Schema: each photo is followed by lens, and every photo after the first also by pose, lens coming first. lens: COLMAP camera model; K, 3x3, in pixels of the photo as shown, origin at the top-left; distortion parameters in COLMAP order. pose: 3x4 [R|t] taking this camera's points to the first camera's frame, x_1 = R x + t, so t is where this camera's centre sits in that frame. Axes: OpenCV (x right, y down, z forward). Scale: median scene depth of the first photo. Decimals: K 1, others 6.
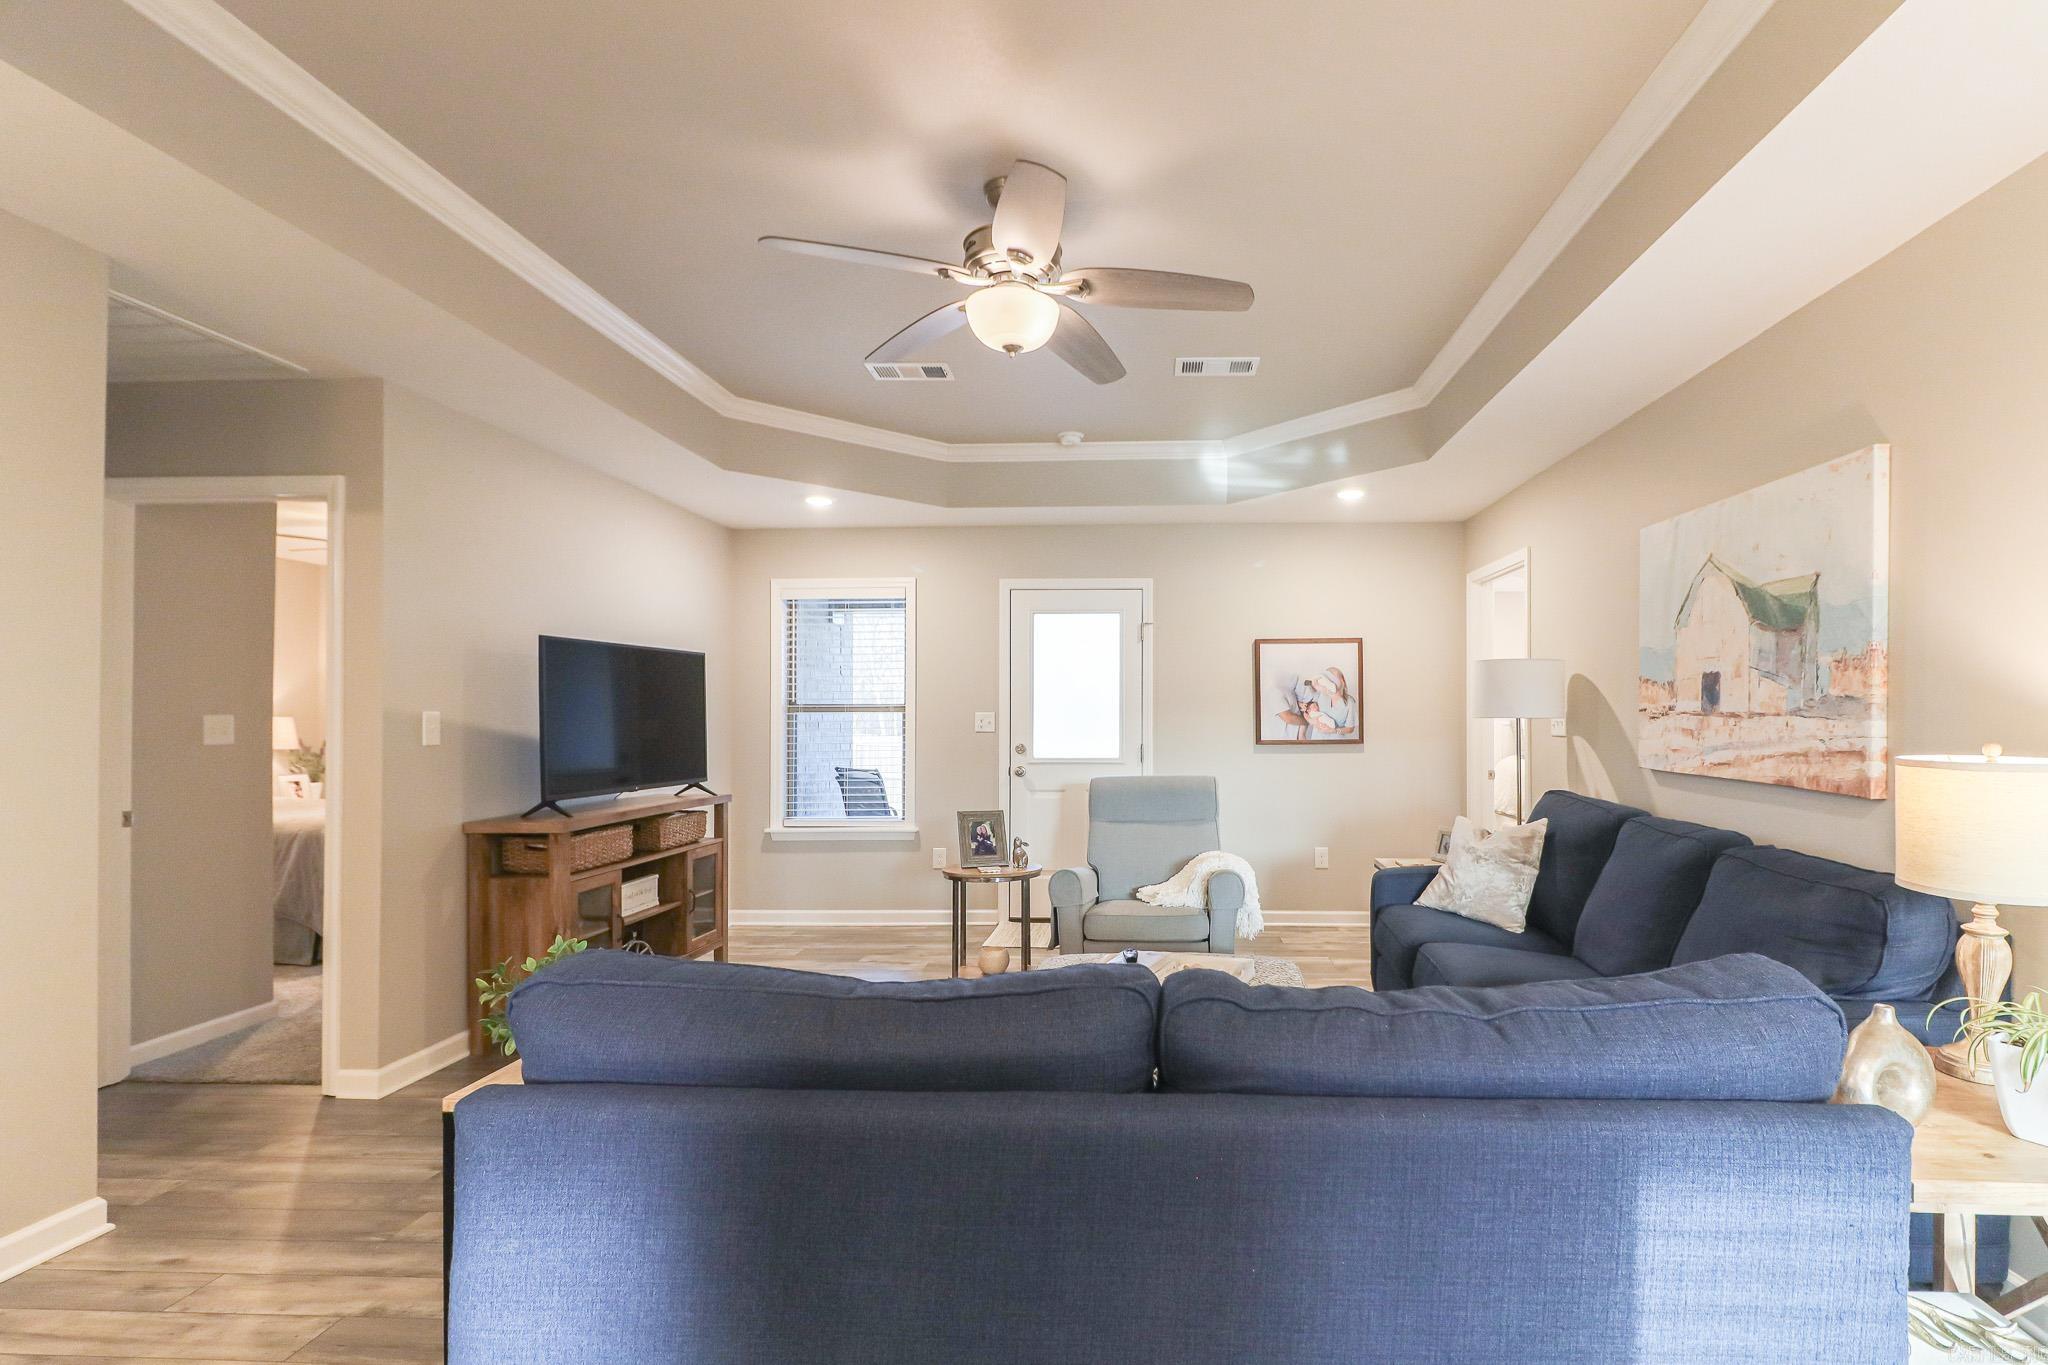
lens RADIAL K [[969.2, 0, 1136.6], [0, 969.2, 708.6], [0, 0, 1]] dist [0.001047, -0.000187]
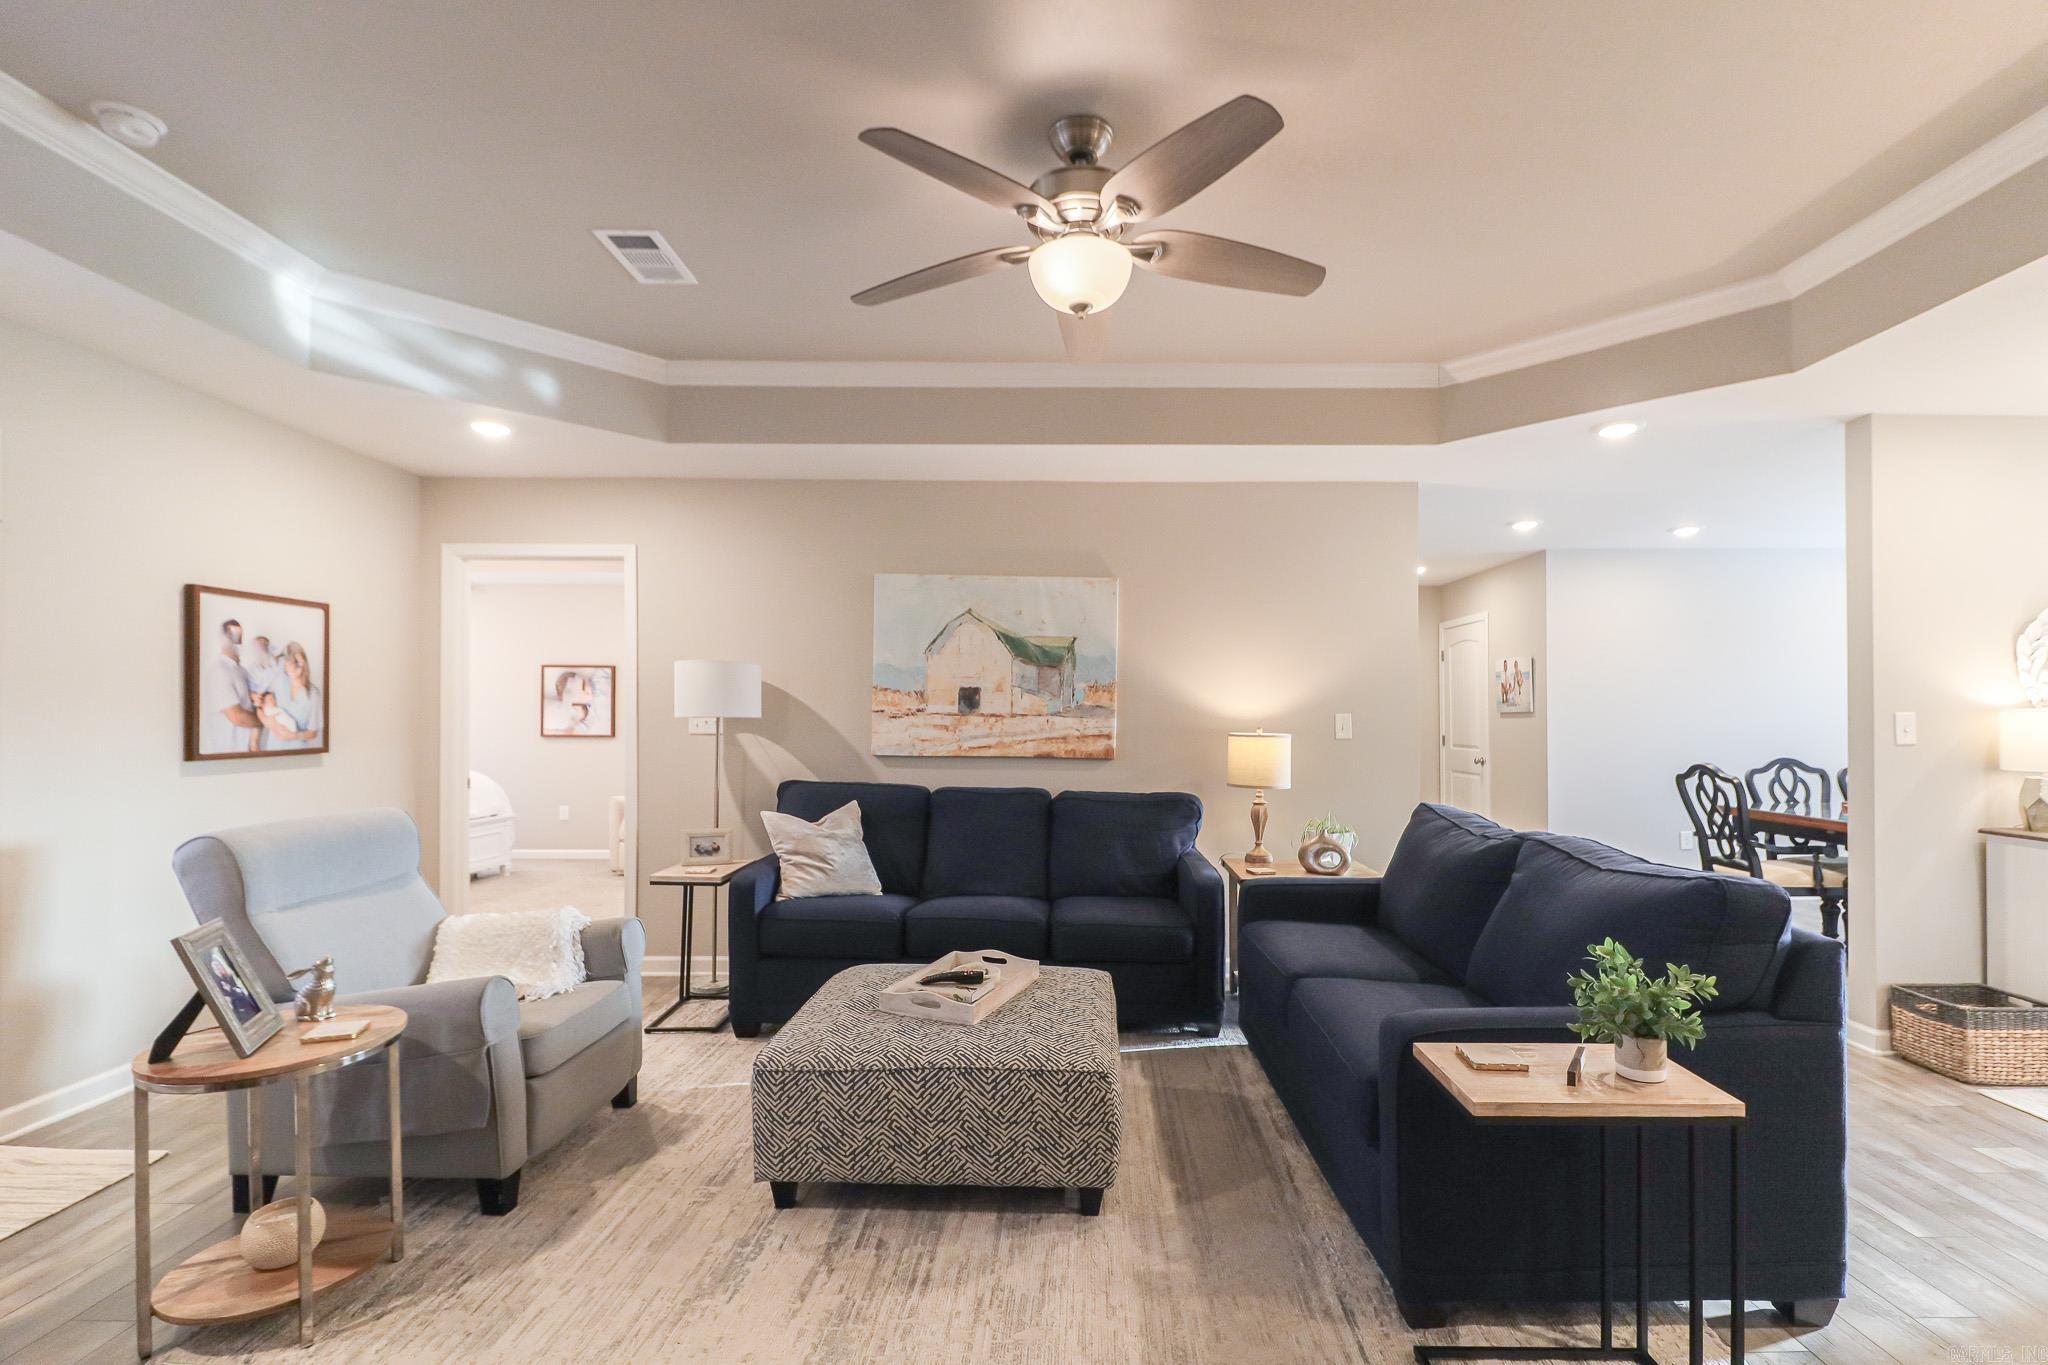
lens RADIAL K [[956.5, 0, 1038.6], [0, 956.5, 719.1], [0, 0, 1]] dist [0.028435, -0.017111]
pose [[-0.021428, -0.000992, 0.999770, -0.669203], [-0.010106, 0.999949, 0.000776, 0.007583], [-0.999719, -0.010087, -0.021437, 0.688763]]
